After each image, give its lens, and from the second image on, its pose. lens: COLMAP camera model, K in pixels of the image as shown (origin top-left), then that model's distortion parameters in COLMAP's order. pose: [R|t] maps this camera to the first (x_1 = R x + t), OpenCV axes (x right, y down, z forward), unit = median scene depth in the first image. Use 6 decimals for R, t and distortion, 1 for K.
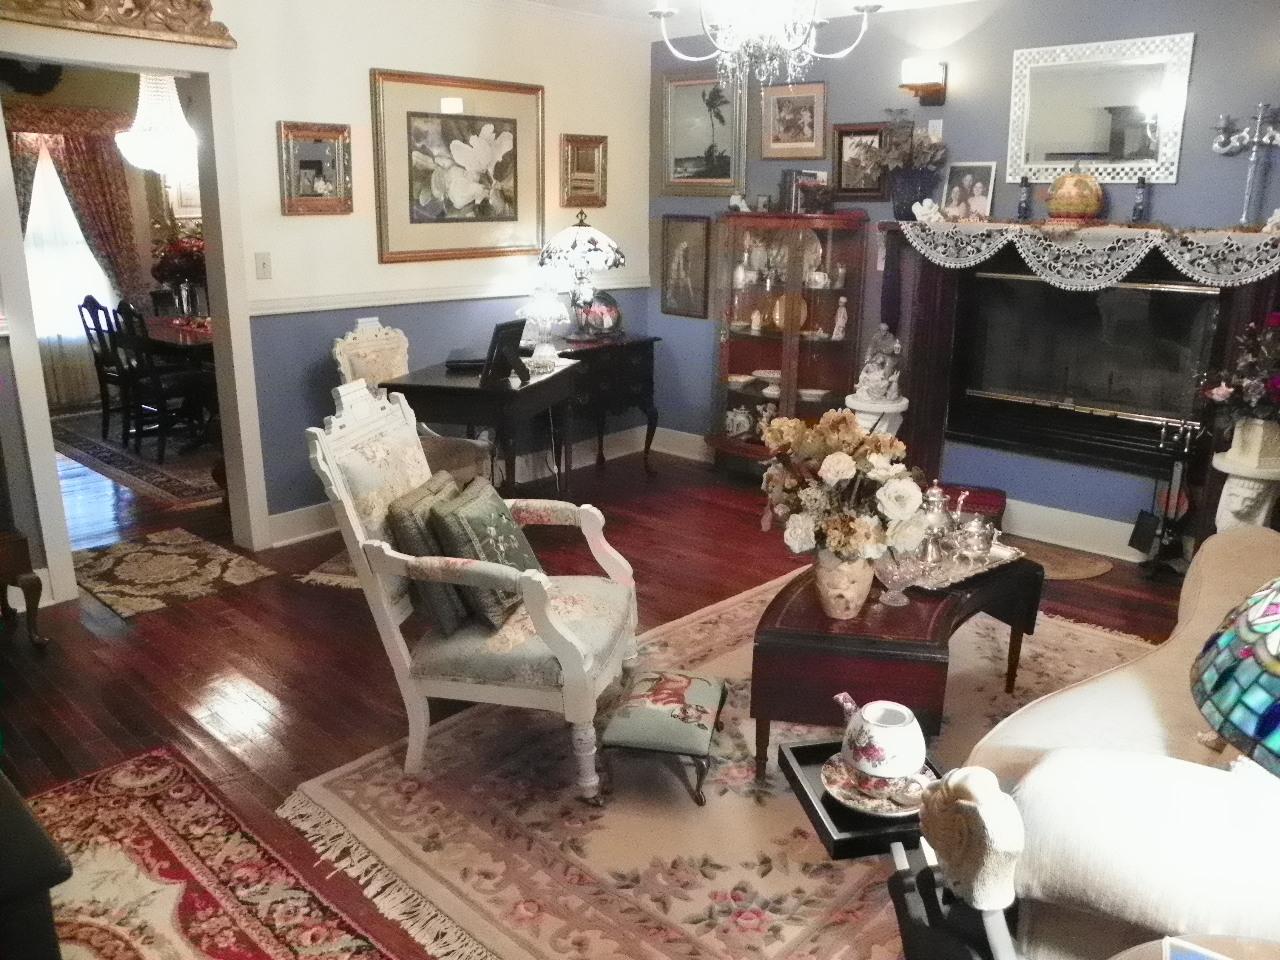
lens RADIAL K [[975.5, 0, 636.6], [0, 975.5, 482.1], [0, 0, 1]] dist [-0.161349, 0.104740]
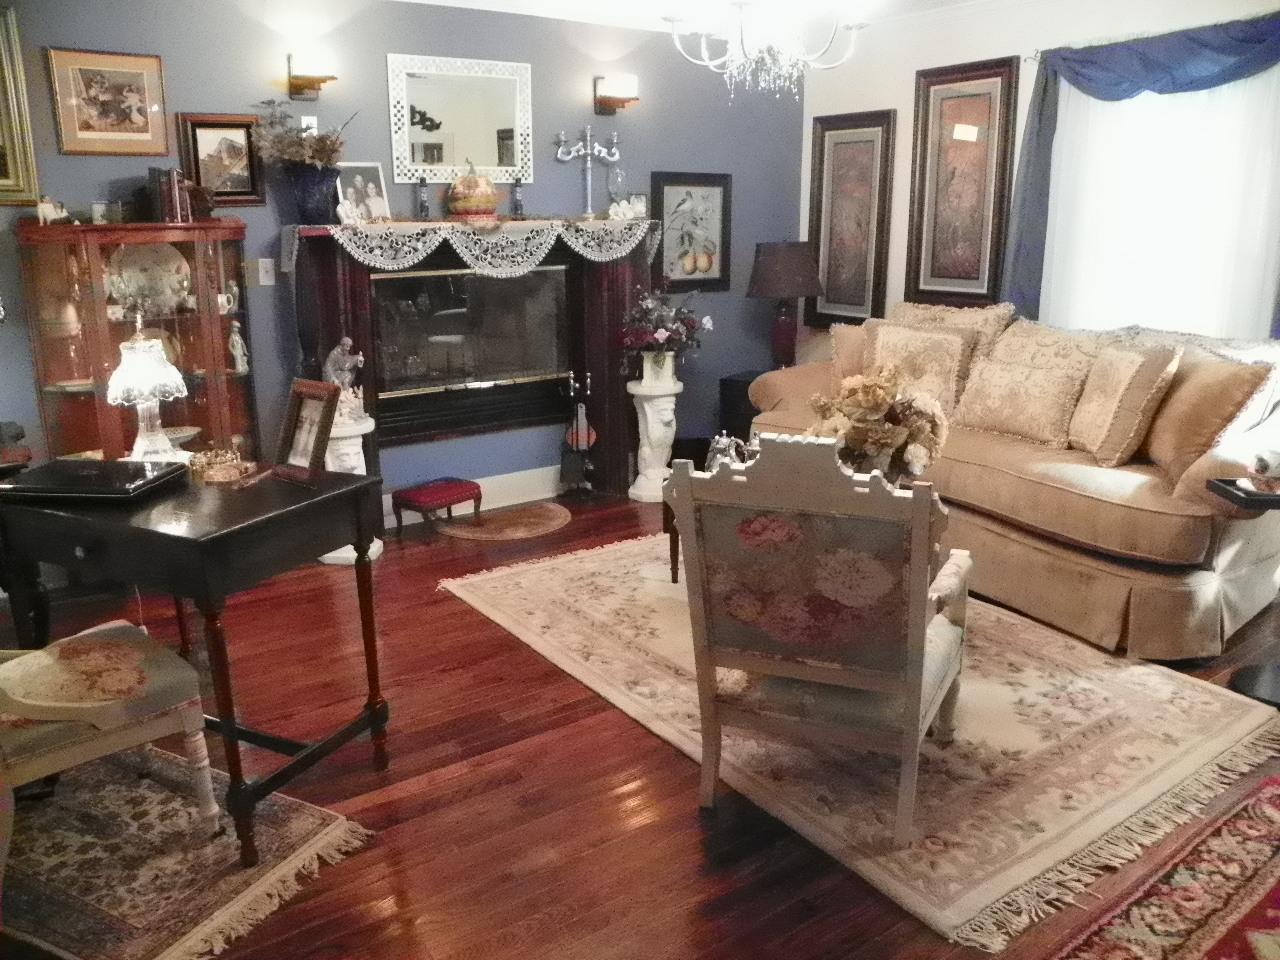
lens RADIAL K [[975.5, 0, 635.5], [0, 975.5, 479.0], [0, 0, 1]] dist [-0.161349, 0.104740]
pose [[0.206411, -0.257106, 0.944082, -0.599907], [0.270038, 0.942356, 0.197595, -0.148374], [-0.940465, 0.214152, 0.263941, 0.546377]]
